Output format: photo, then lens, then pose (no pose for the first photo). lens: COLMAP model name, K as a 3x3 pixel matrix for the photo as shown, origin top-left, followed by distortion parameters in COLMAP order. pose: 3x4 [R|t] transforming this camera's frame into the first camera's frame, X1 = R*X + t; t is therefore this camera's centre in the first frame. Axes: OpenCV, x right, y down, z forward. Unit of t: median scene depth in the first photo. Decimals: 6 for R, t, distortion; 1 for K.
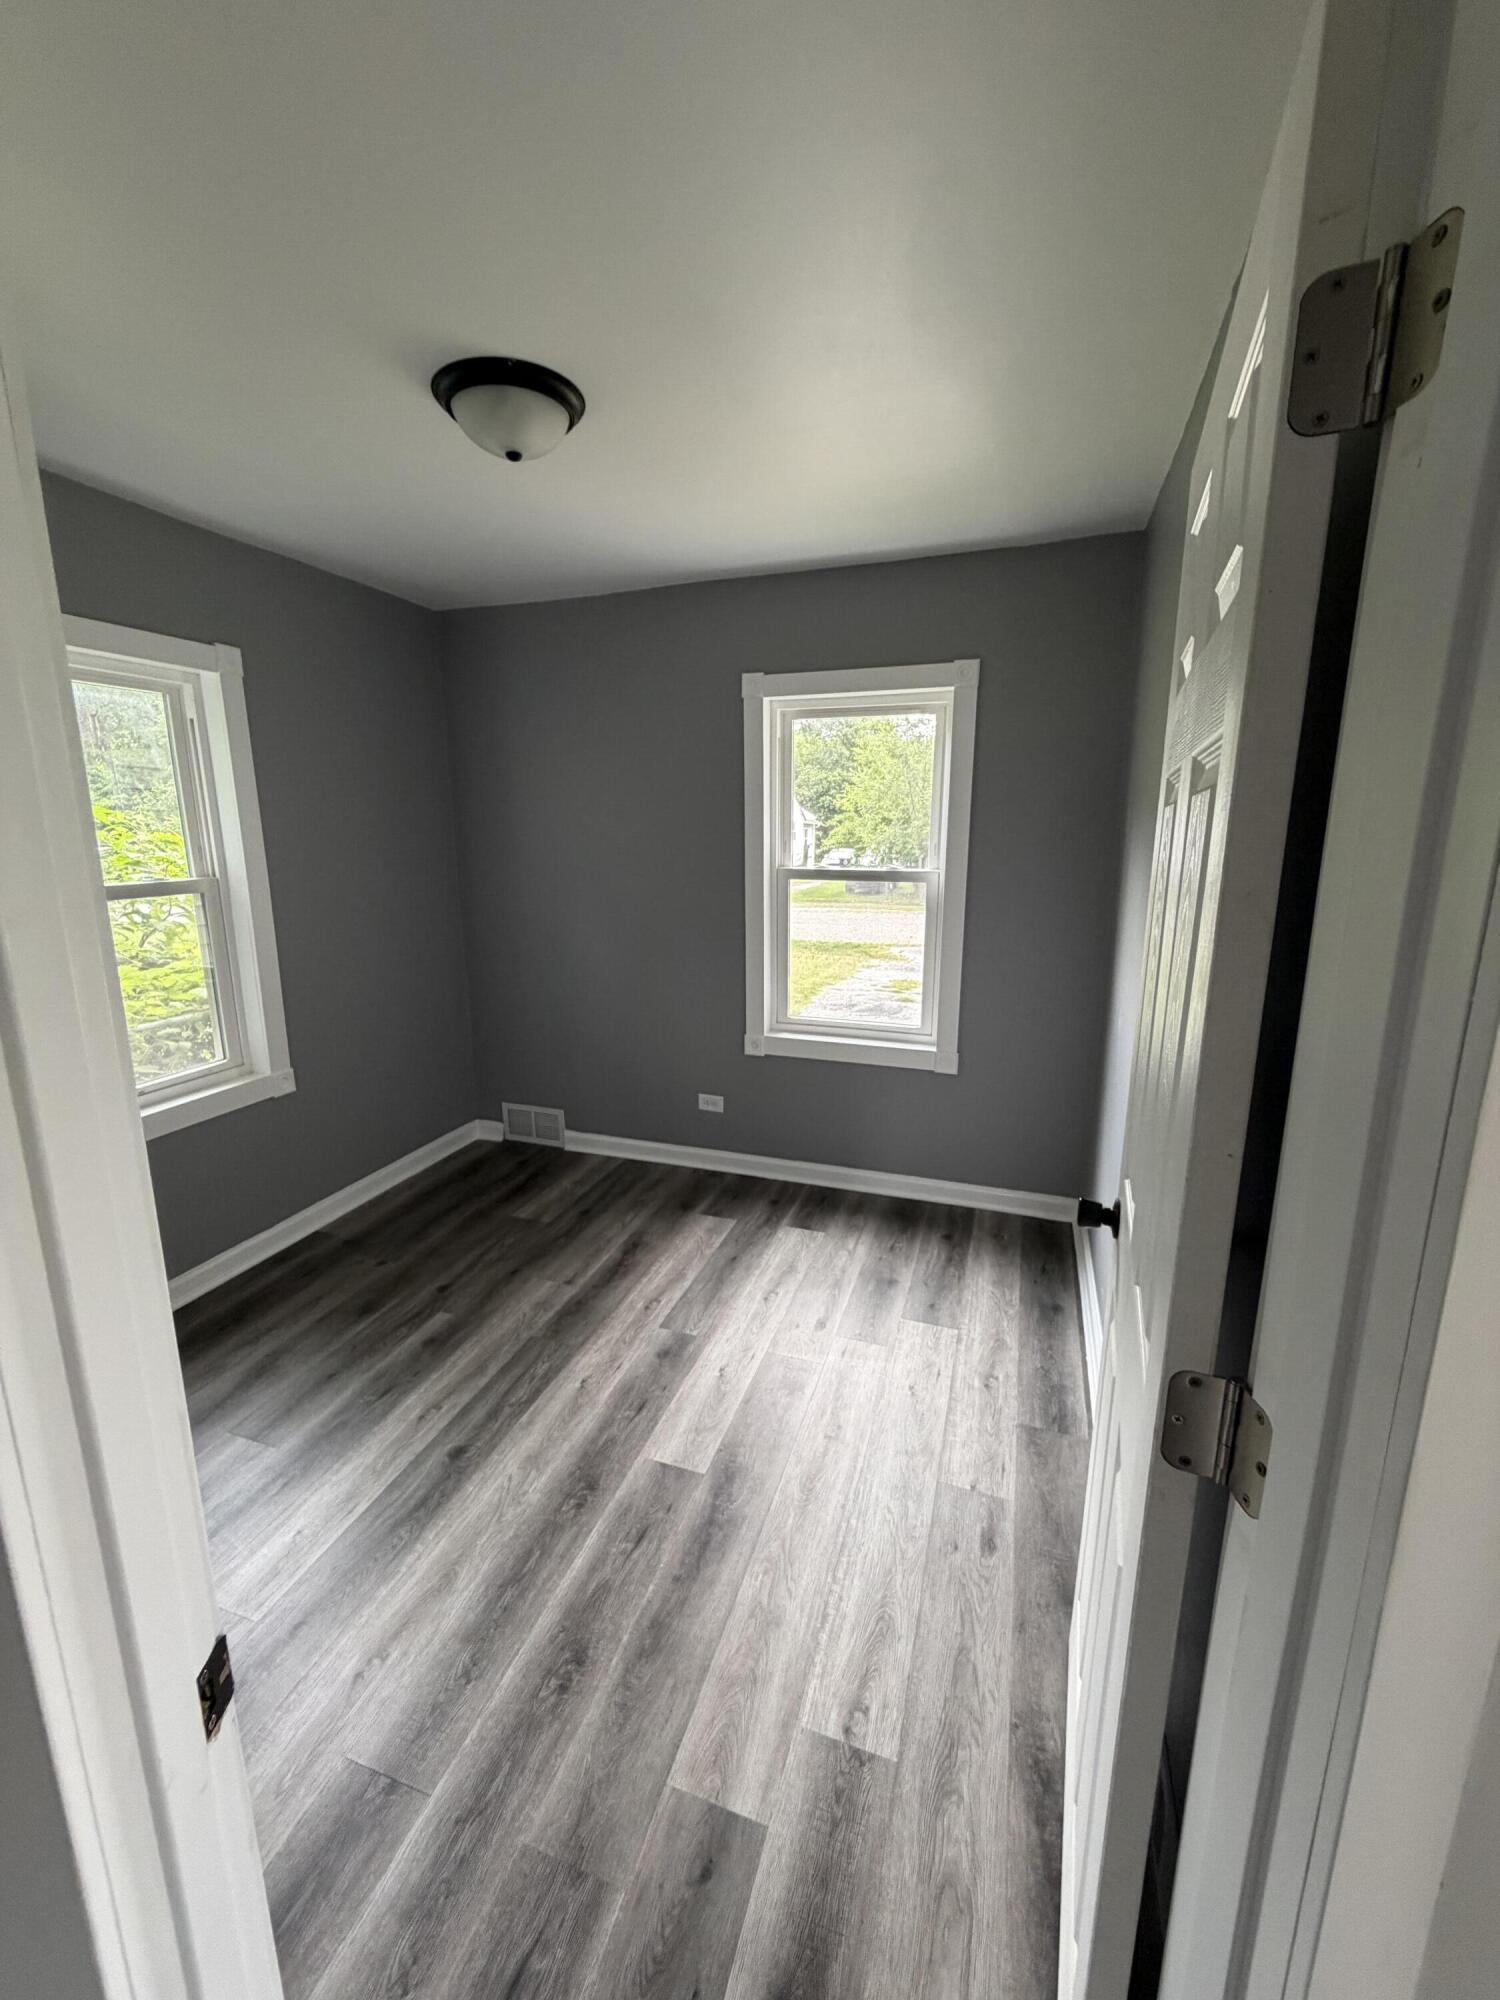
lens RADIAL K [[788.0, 0, 750.0], [0, 788.0, 1000.0], [0, 0, 1]] dist [-0.000190, 0.000566]
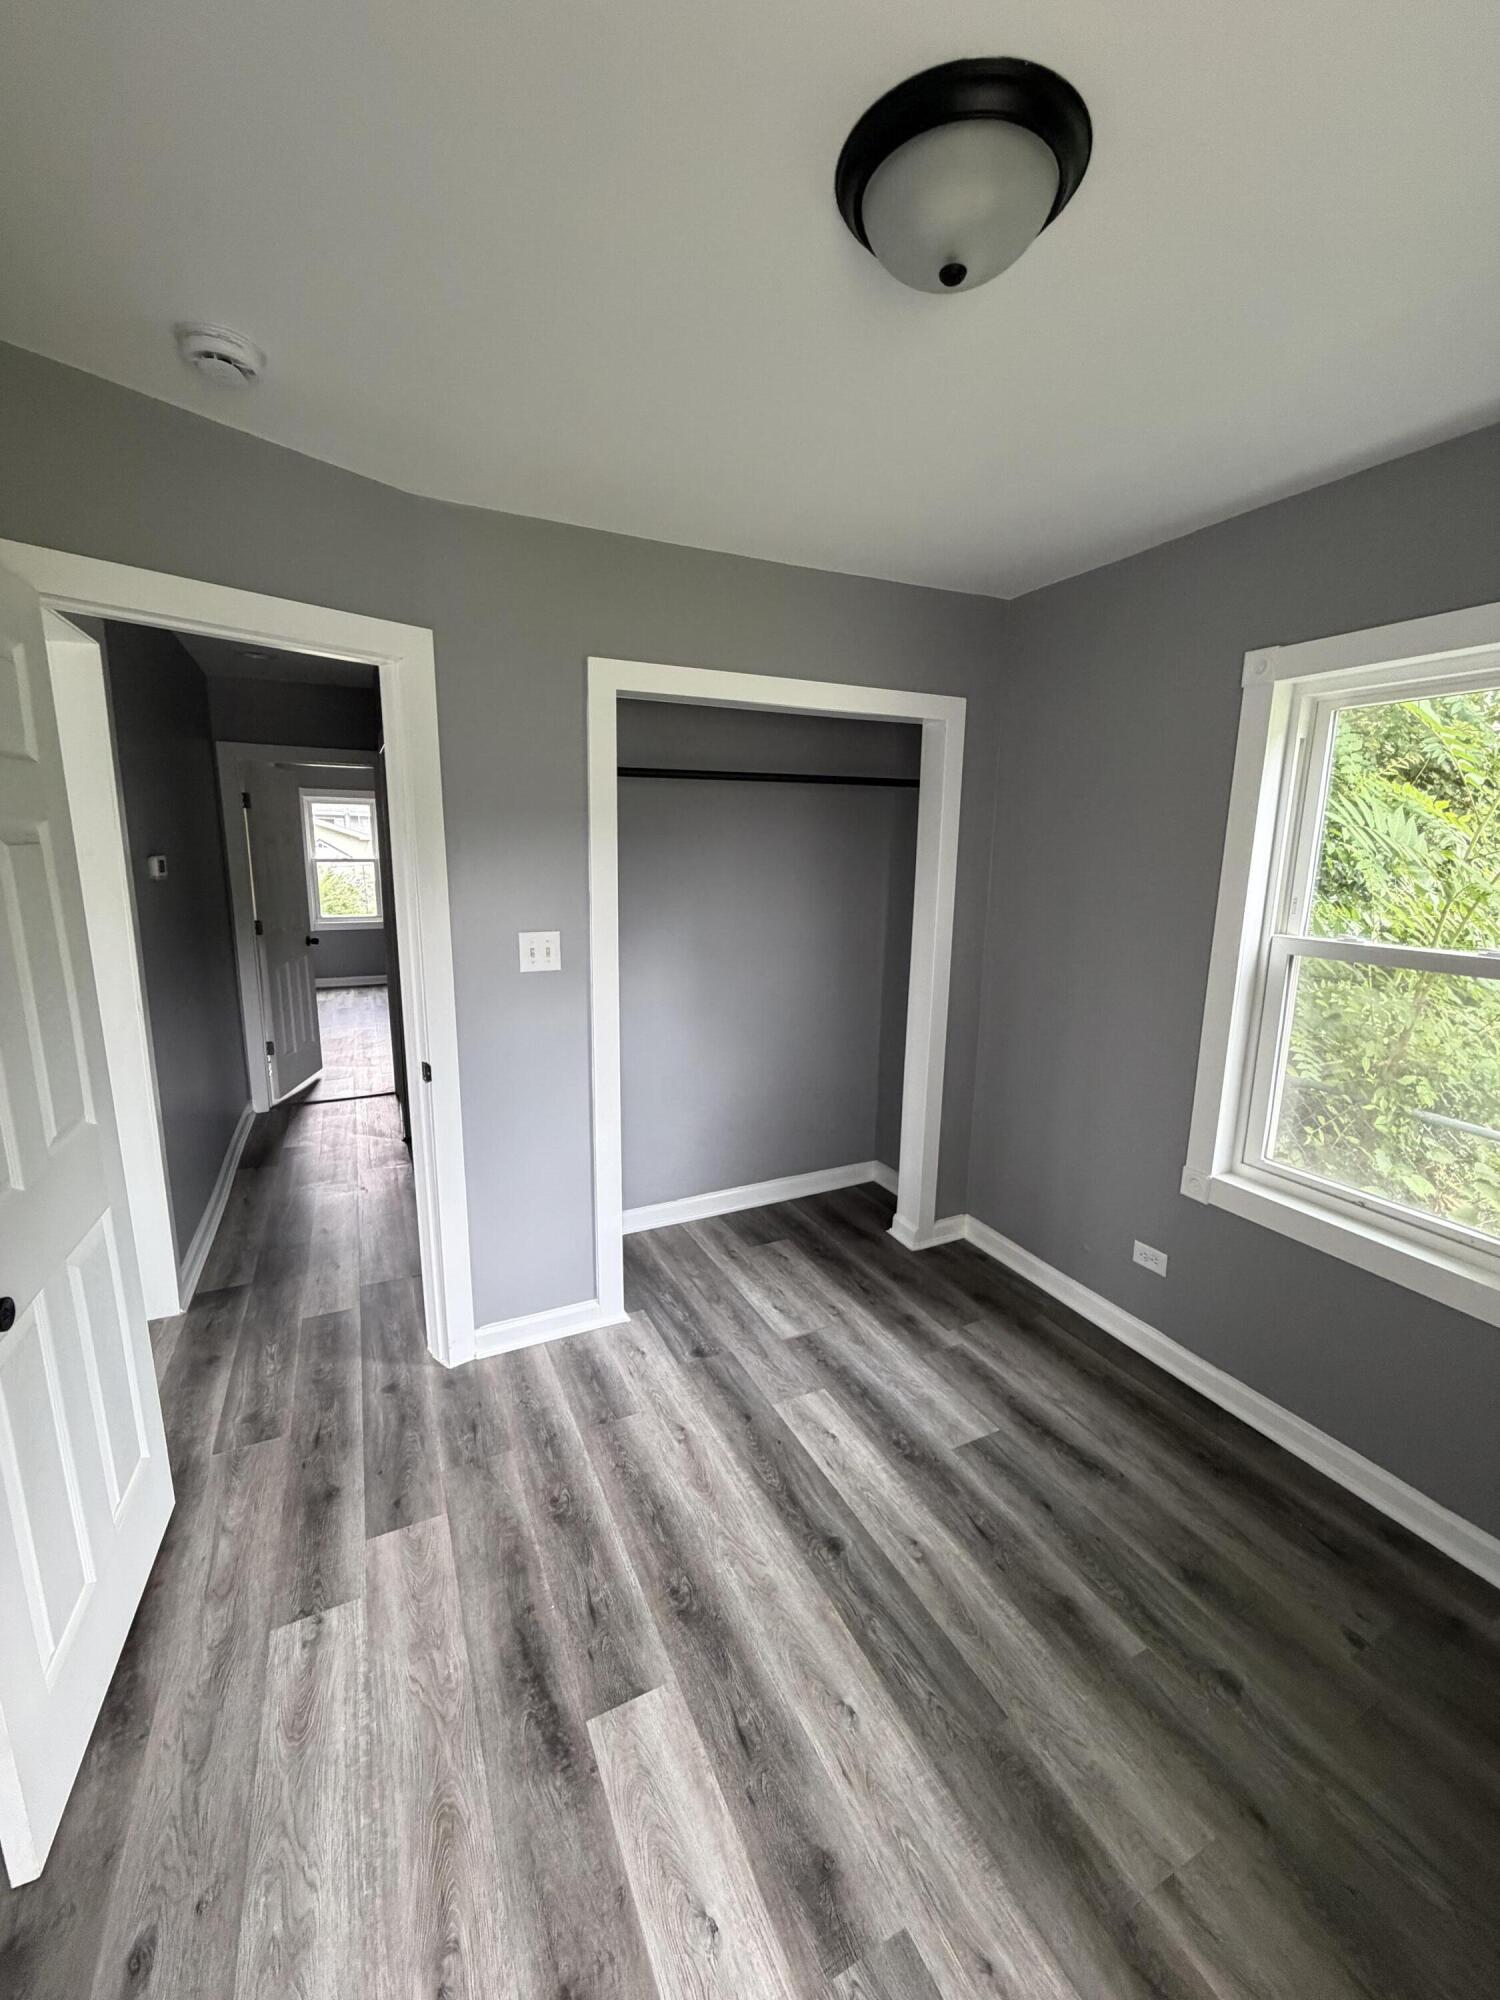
lens RADIAL K [[788.0, 0, 750.0], [0, 788.0, 1000.0], [0, 0, 1]] dist [-0.000190, 0.000566]
pose [[-0.698849, 0.129883, -0.703378, 0.276222], [-0.169633, 0.925224, 0.339389, -0.327204], [0.694864, 0.356497, -0.624559, 1.337229]]
